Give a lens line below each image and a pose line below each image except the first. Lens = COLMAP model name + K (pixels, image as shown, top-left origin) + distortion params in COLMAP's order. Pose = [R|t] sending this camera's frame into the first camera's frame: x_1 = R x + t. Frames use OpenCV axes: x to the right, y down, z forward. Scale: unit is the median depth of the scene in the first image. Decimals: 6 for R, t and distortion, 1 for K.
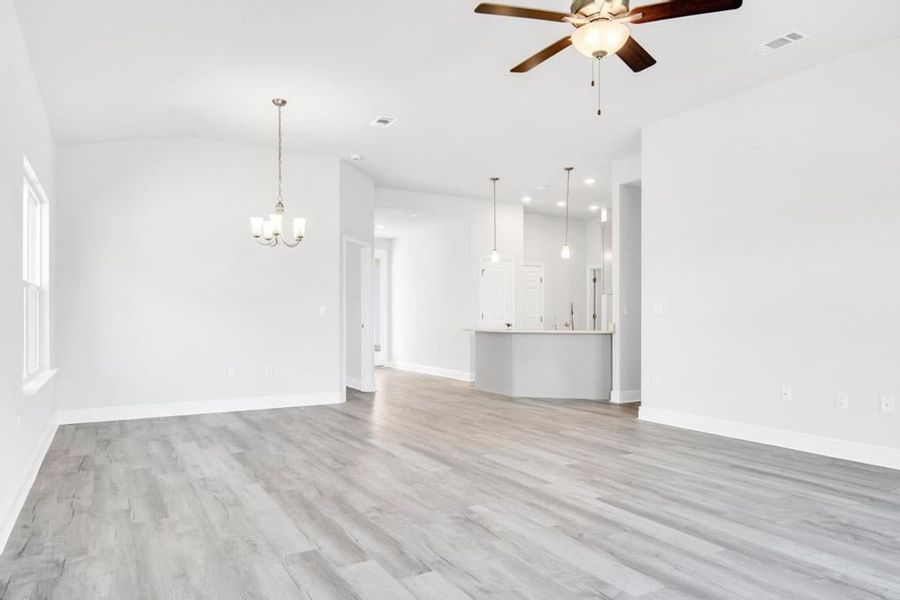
lens RADIAL K [[575.8, 0, 450.4], [0, 575.8, 305.5], [0, 0, 1]] dist [0.028981, -0.031781]
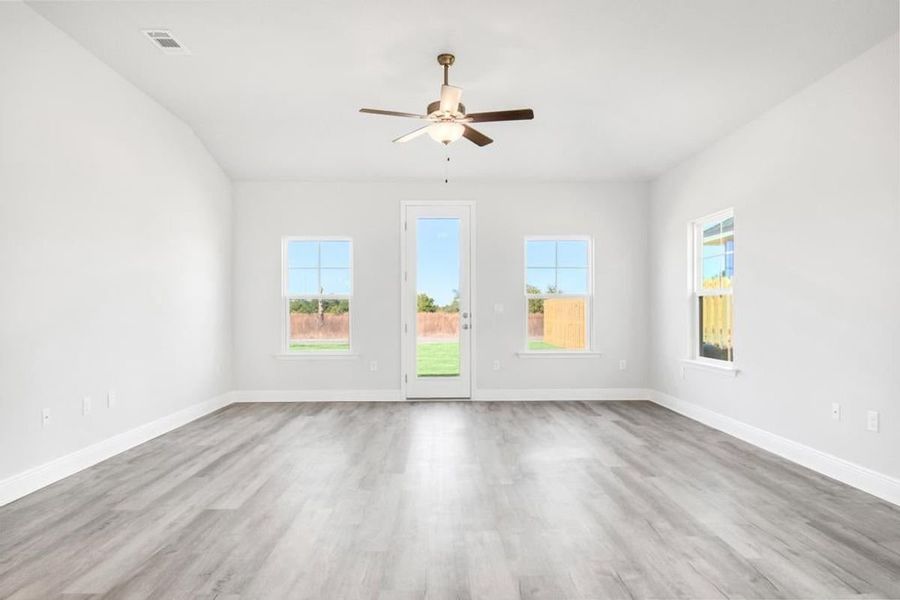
lens RADIAL K [[527.6, 0, 447.3], [0, 527.6, 309.9], [0, 0, 1]] dist [-0.002875, -0.000936]
pose [[-0.865526, 0.001871, 0.500861, -0.302309], [-0.009745, 0.999741, -0.020575, 0.016943], [-0.500769, -0.022689, -0.865283, 1.560044]]
